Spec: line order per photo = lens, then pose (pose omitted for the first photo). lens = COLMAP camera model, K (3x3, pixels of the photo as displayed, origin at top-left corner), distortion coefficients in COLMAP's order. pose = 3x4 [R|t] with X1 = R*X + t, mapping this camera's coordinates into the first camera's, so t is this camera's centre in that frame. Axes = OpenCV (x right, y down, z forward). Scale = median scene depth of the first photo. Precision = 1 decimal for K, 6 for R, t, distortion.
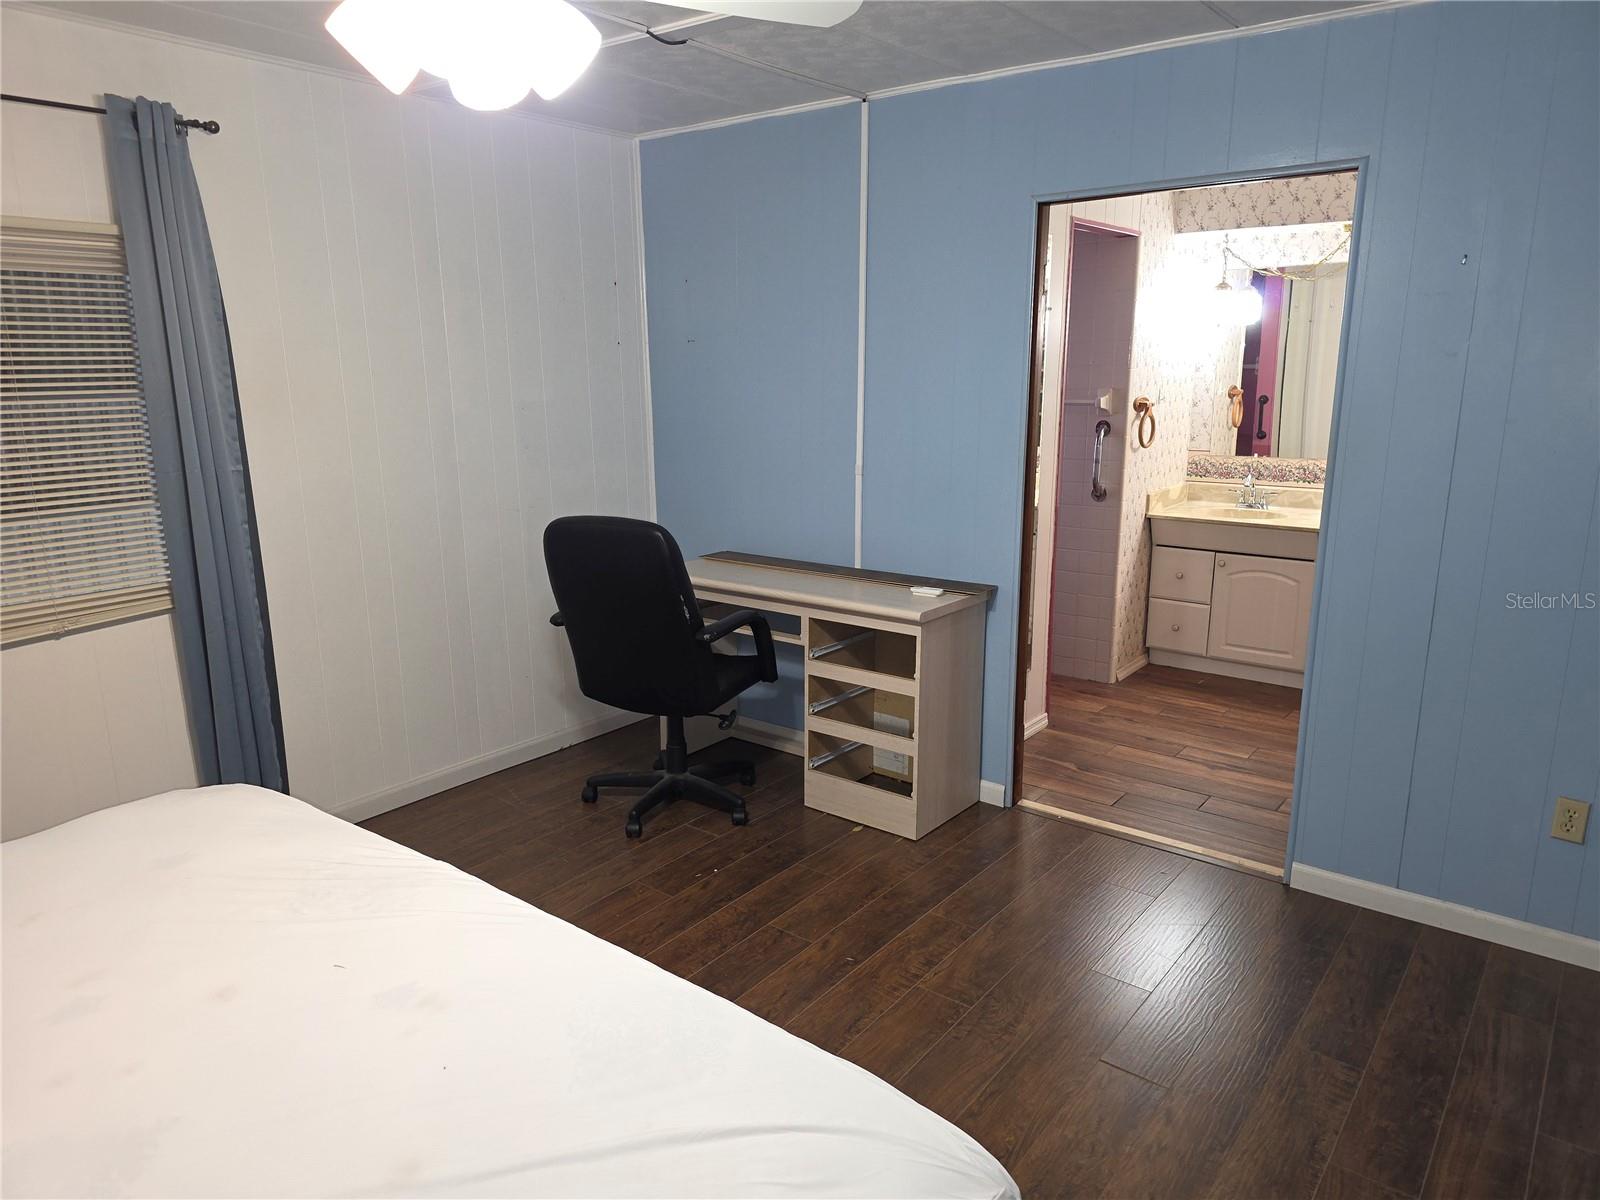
lens RADIAL K [[1057.3, 0, 800.0], [0, 1057.3, 600.0], [0, 0, 1]] dist [0.092429, -0.078824]
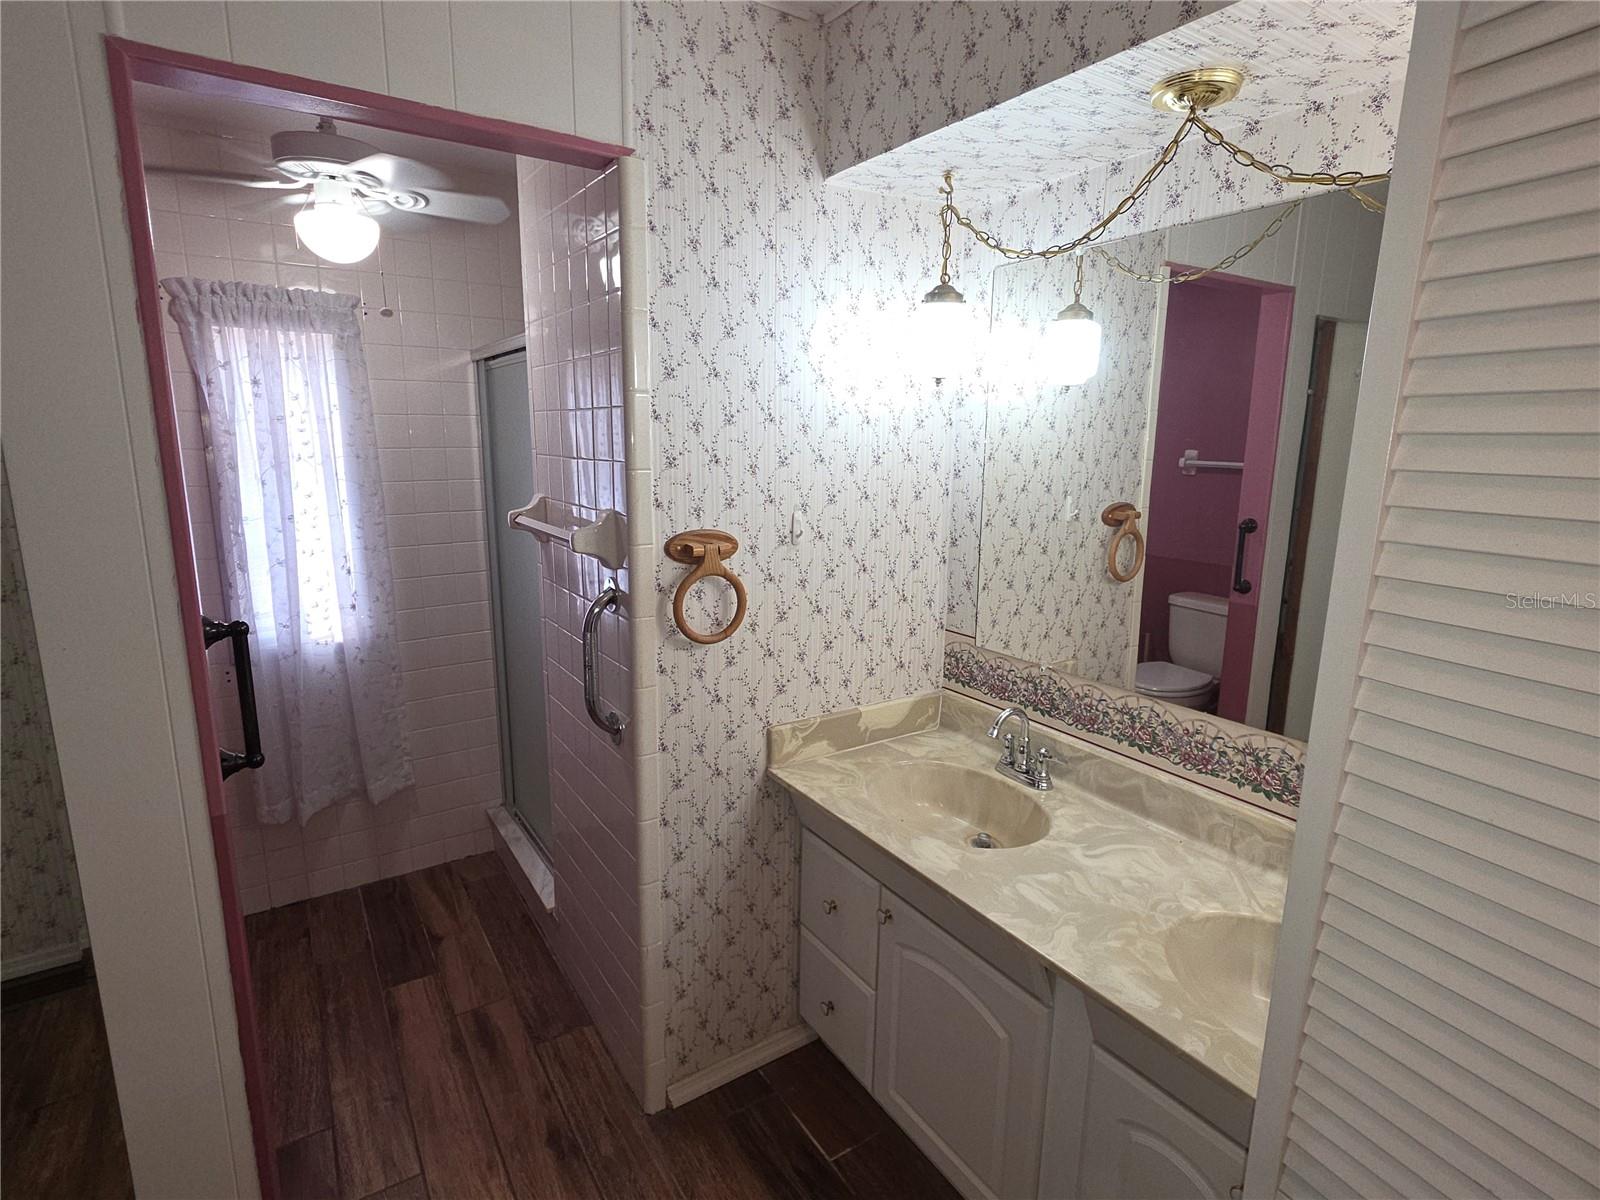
lens RADIAL K [[803.1, 0, 790.6], [0, 803.1, 594.9], [0, 0, 1]] dist [0.011459, -0.006123]
pose [[0.940104, 0.084122, -0.330345, 0.464070], [-0.096496, 0.995107, -0.021208, -0.156450], [0.326944, 0.051815, 0.943622, 0.684634]]
